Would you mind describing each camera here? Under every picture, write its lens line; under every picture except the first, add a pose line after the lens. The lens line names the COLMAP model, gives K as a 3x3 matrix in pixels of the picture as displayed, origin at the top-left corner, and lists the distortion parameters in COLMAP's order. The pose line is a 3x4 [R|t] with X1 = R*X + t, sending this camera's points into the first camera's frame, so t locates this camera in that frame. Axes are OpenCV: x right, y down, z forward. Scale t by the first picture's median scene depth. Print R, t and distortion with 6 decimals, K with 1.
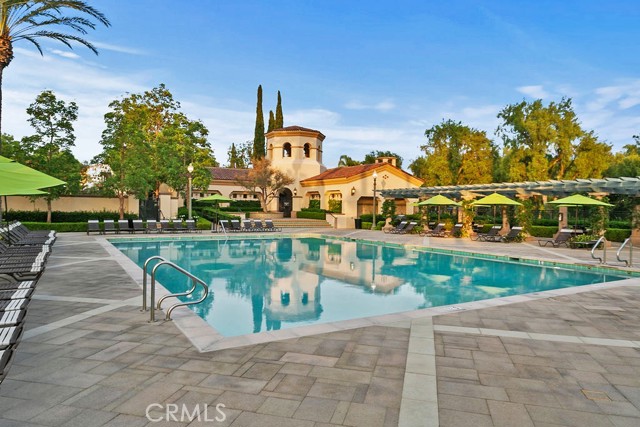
lens RADIAL K [[428.5, 0, 320.0], [0, 428.5, 213.5], [0, 0, 1]] dist [0.001706, 0.001578]
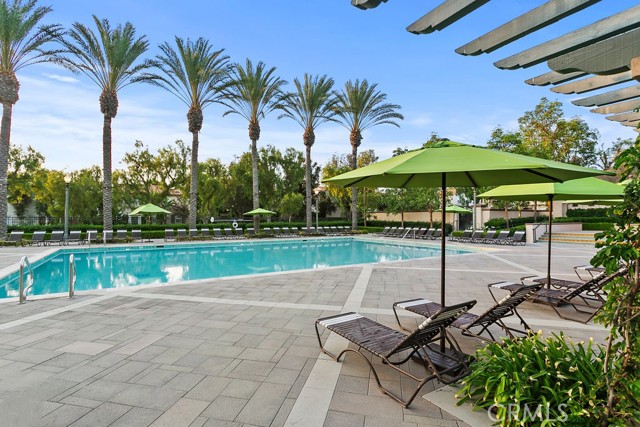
lens RADIAL K [[307.5, 0, 320.0], [0, 307.5, 213.5], [0, 0, 1]] dist [0.003792, 0.000361]
pose [[0.012242, -0.028611, -0.999516, 0.363168], [-0.011818, 0.999517, -0.028756, 0.001204], [0.999855, 0.012165, 0.011898, 0.476396]]
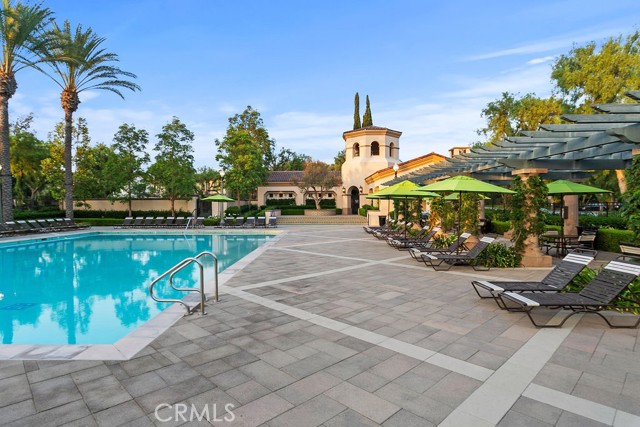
lens RADIAL K [[356.0, 0, 320.0], [0, 356.0, 213.5], [0, 0, 1]] dist [-0.000983, 0.001386]
pose [[0.854173, -0.004824, -0.519967, 0.343700], [0.009194, 0.999941, 0.005826, 0.001898], [0.519908, -0.009757, 0.854167, 0.237487]]
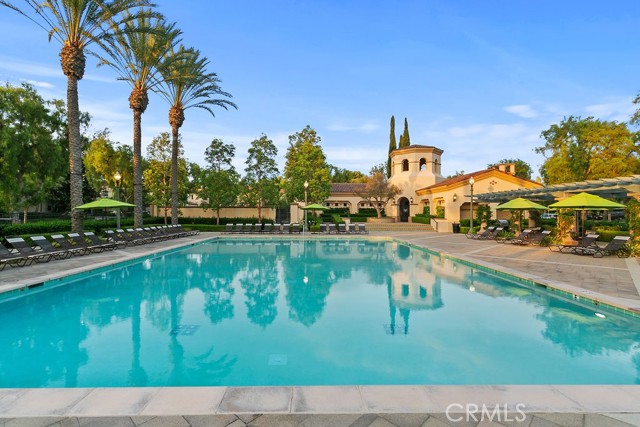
lens RADIAL K [[307.5, 0, 320.0], [0, 307.5, 213.5], [0, 0, 1]] dist [0.003792, 0.000361]
pose [[0.872179, -0.010908, -0.489066, 0.152656], [0.003408, 0.999863, -0.016223, -0.001037], [0.489176, 0.012483, 0.872096, 0.158405]]
